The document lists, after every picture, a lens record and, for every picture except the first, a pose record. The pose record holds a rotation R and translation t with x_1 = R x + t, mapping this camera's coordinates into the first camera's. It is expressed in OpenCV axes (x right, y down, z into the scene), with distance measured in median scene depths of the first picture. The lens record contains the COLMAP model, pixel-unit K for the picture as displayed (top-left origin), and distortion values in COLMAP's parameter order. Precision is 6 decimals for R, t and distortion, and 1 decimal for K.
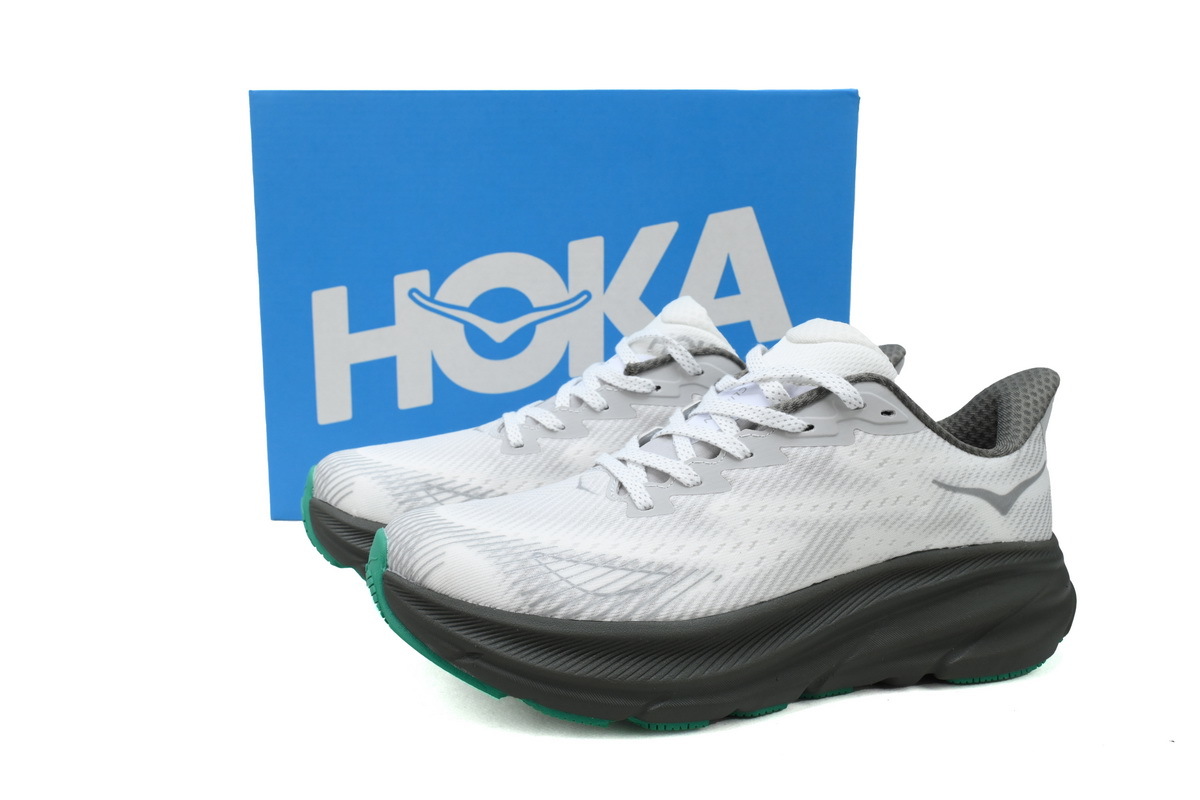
lens RADIAL K [[1086.9, 0, 600.0], [0, 1086.9, 400.0], [0, 0, 1]] dist [0.007241, 0.000809]
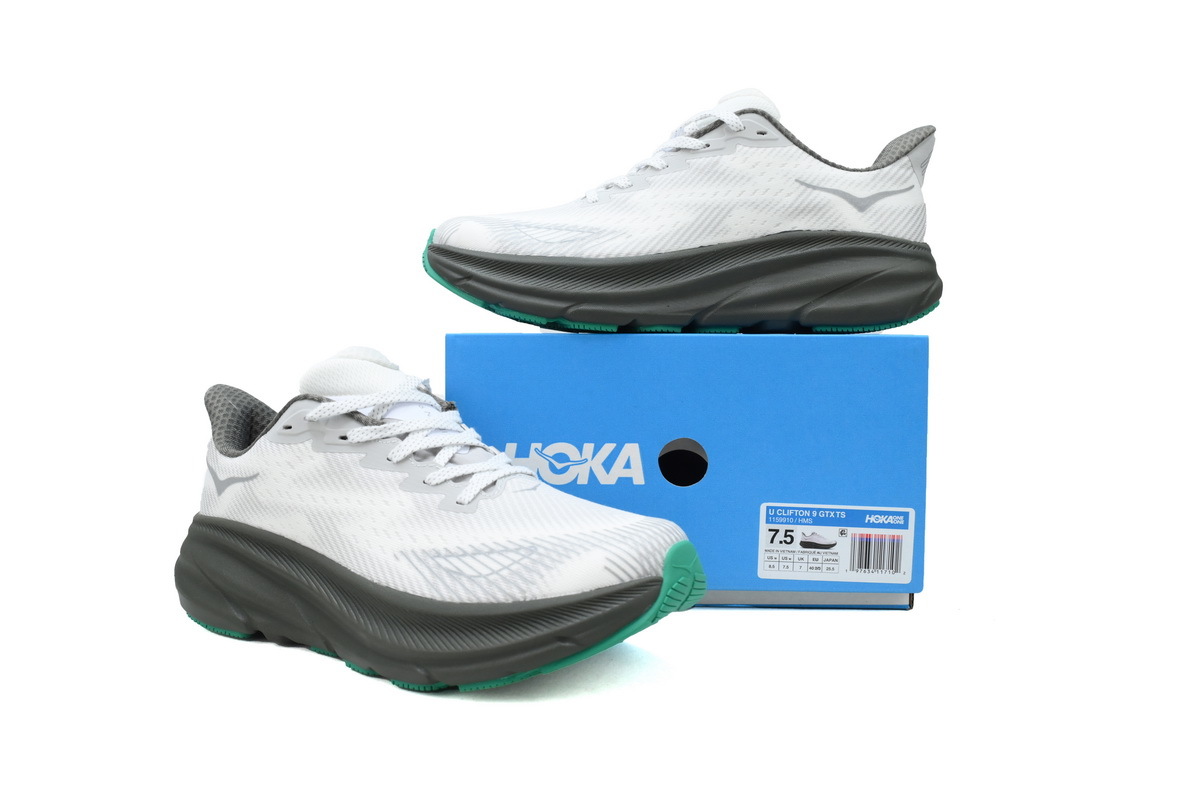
lens RADIAL K [[1086.9, 0, 600.0], [0, 1086.9, 400.0], [0, 0, 1]] dist [0.007241, 0.000809]
pose [[0.949340, 0.006376, -0.314186, 0.518729], [-0.038650, 0.994573, -0.096601, 0.511251], [0.311865, 0.103850, 0.944434, -0.379650]]
